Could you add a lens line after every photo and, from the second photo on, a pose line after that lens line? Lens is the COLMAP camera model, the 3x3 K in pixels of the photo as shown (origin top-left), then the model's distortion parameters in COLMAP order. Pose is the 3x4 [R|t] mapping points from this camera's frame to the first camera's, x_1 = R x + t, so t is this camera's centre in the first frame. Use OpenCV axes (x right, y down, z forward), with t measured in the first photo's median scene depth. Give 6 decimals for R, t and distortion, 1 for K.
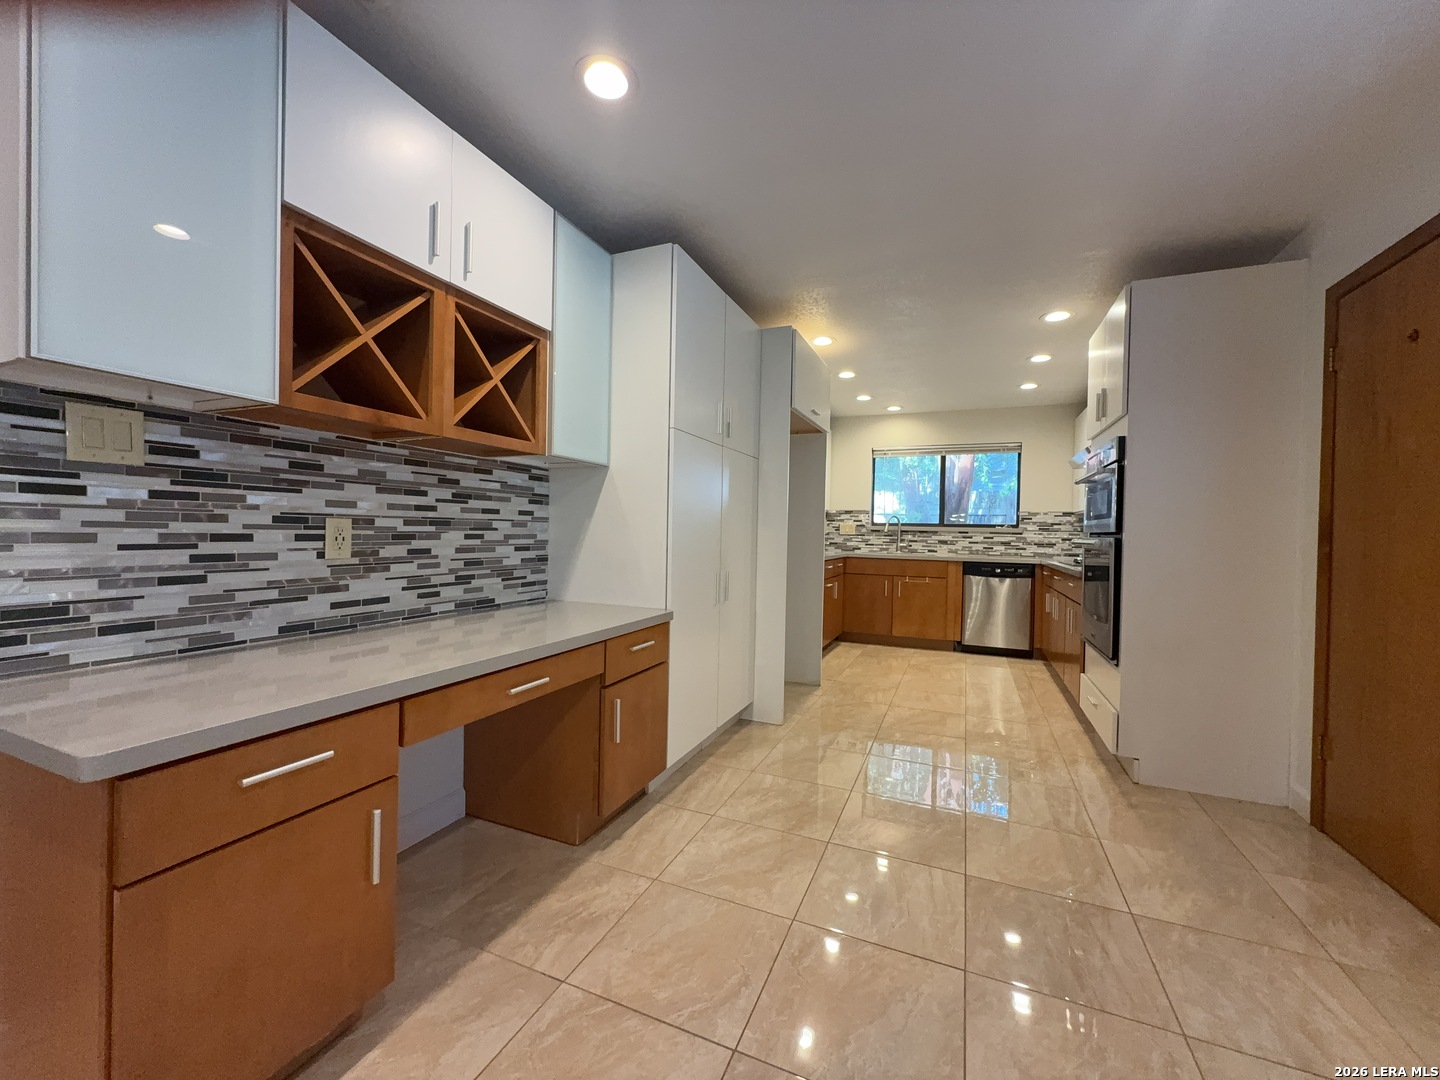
lens RADIAL K [[575.4, 0, 719.3], [0, 575.4, 539.6], [0, 0, 1]] dist [0.001809, -0.000362]
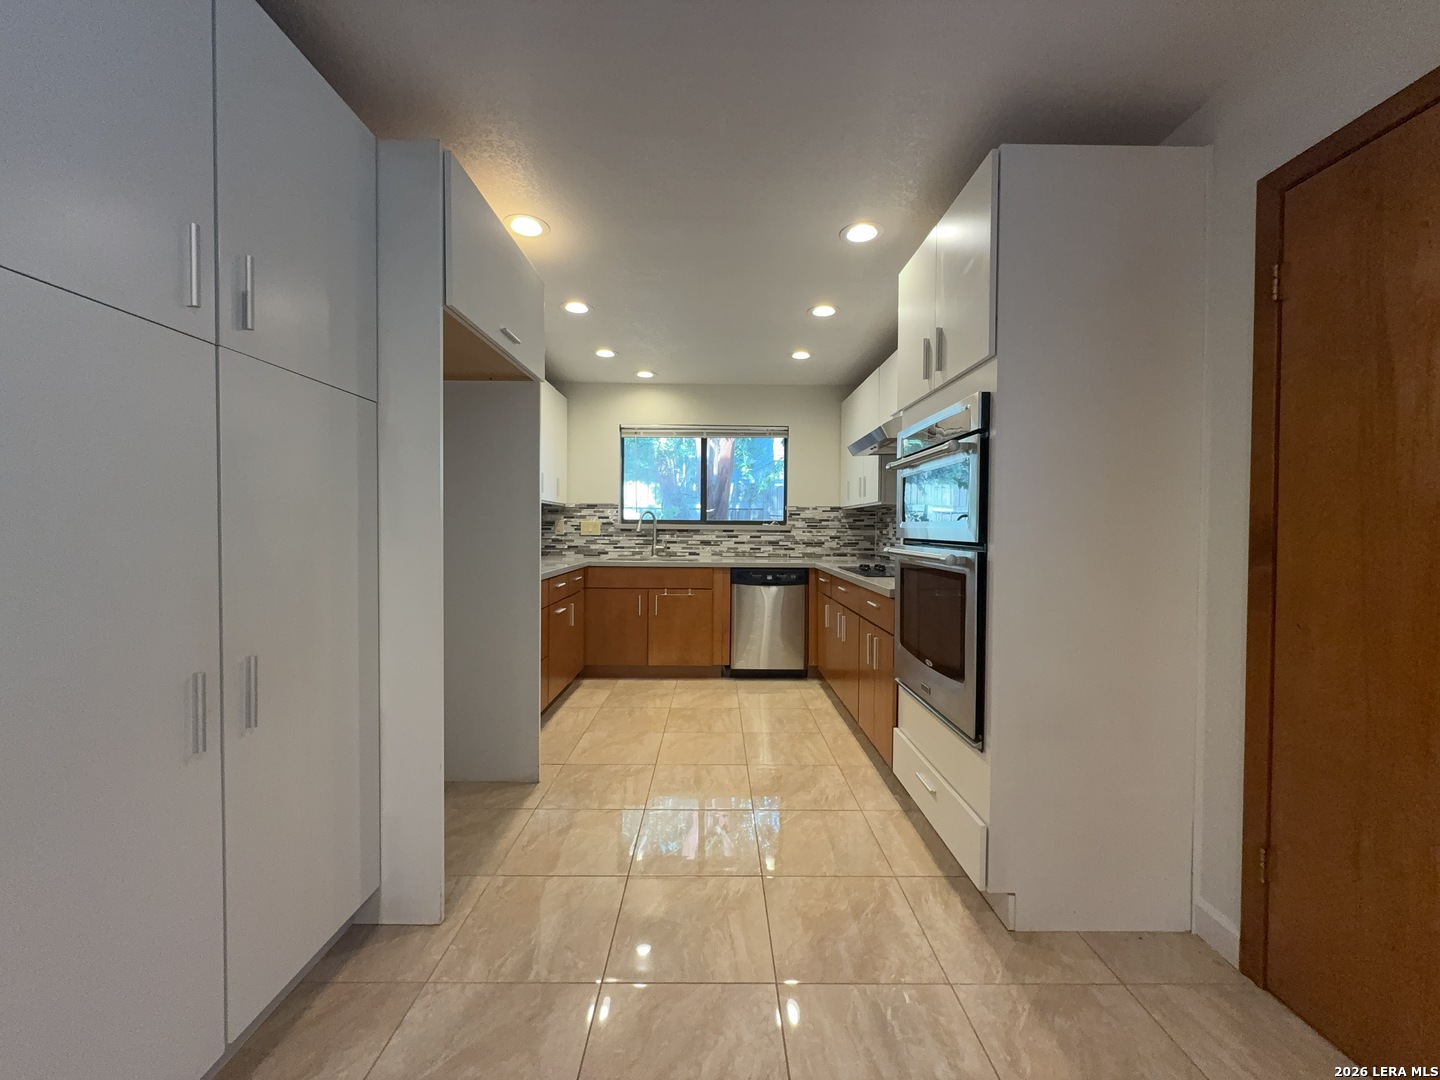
lens RADIAL K [[575.4, 0, 717.6], [0, 575.4, 539.5], [0, 0, 1]] dist [0.001809, -0.000362]
pose [[0.917022, -0.022011, 0.398229, 0.080297], [0.016571, 0.999717, 0.017097, -0.015301], [-0.398492, -0.009079, 0.917127, 0.251116]]
